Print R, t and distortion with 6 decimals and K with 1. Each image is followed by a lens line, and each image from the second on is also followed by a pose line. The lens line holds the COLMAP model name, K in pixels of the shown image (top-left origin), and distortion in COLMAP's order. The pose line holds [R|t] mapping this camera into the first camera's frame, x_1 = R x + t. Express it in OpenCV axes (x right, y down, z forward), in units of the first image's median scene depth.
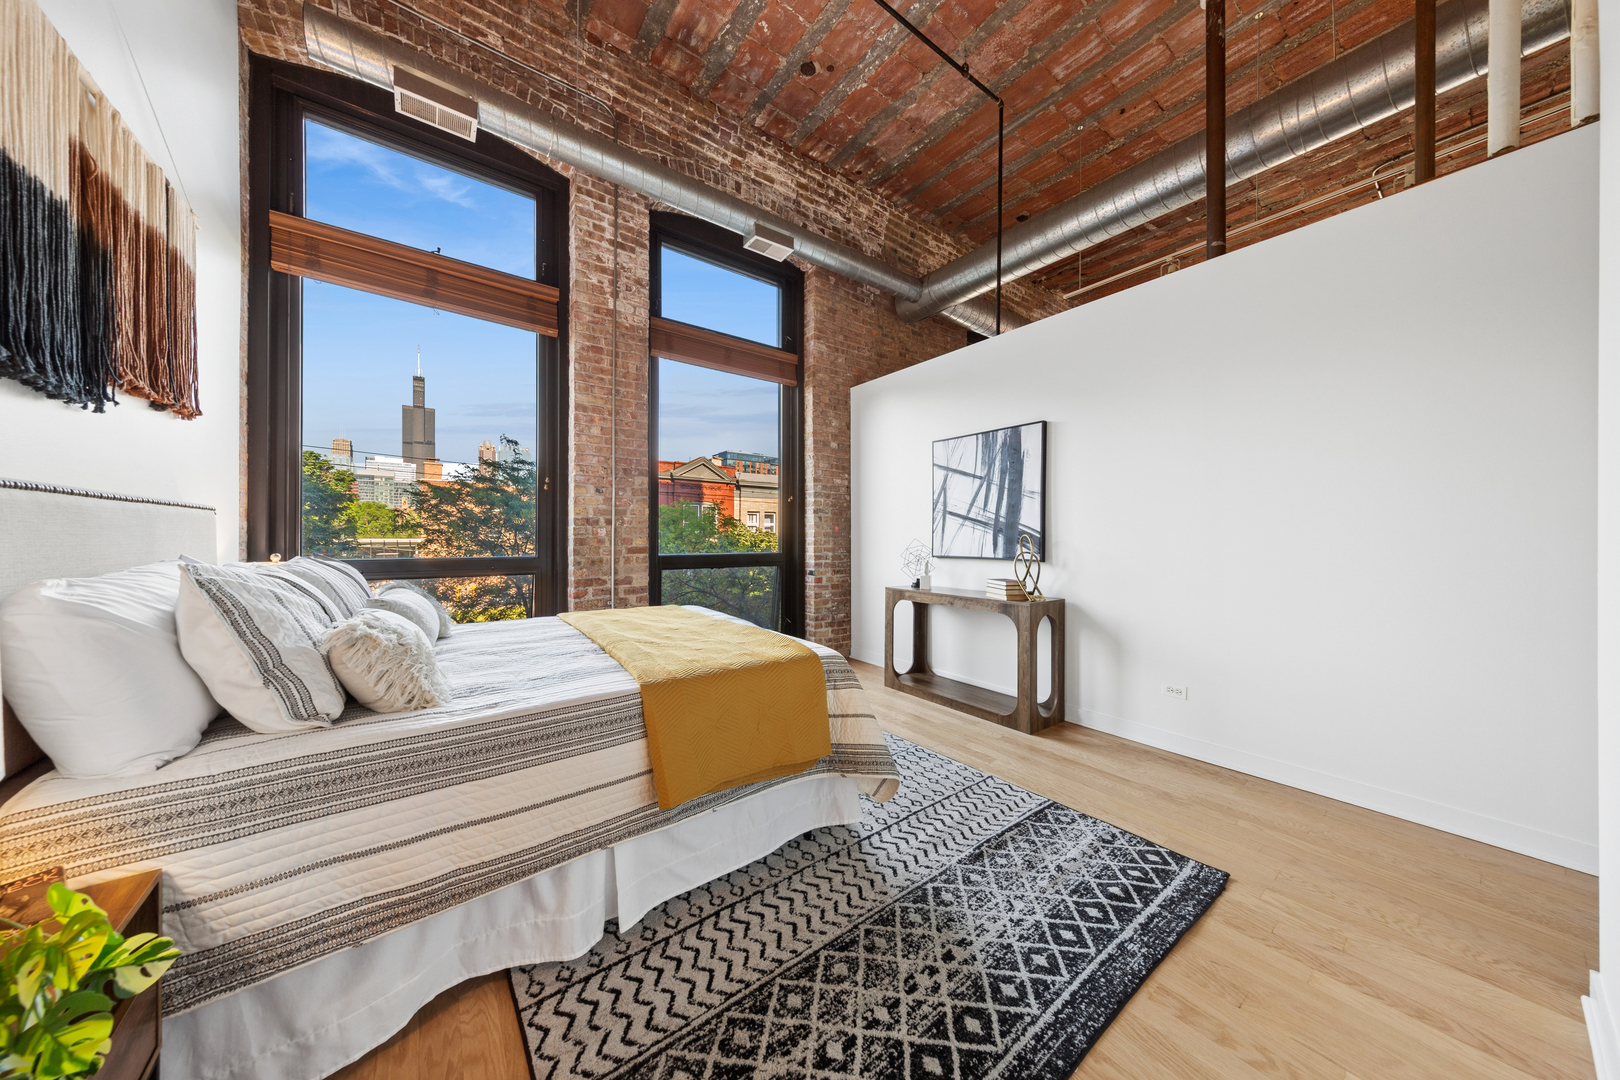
lens RADIAL K [[511.6, 0, 812.1], [0, 511.6, 543.8], [0, 0, 1]] dist [0.005333, -0.000376]
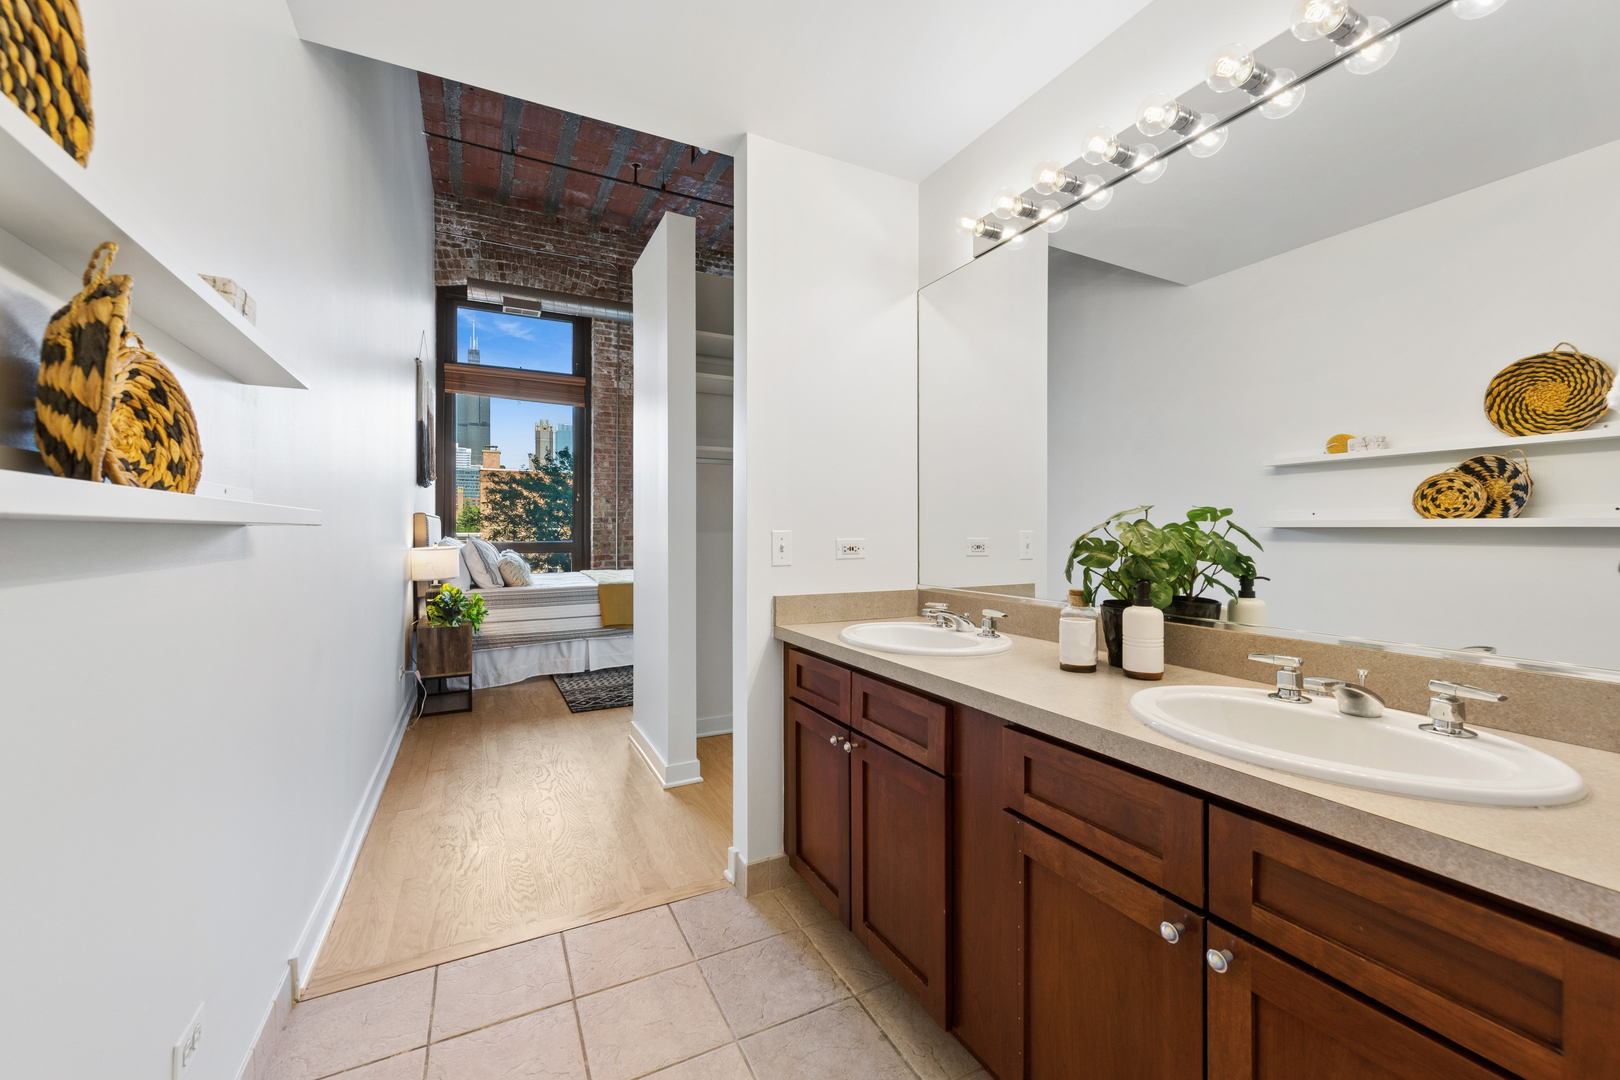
lens RADIAL K [[653.5, 0, 810.0], [0, 653.5, 540.0], [0, 0, 1]] dist [0.016322, 0.000056]
pose [[0.984376, 0.002009, -0.176067, 1.141935], [-0.001833, 0.999998, 0.001162, 0.031775], [0.176069, -0.000821, 0.984378, -1.832518]]
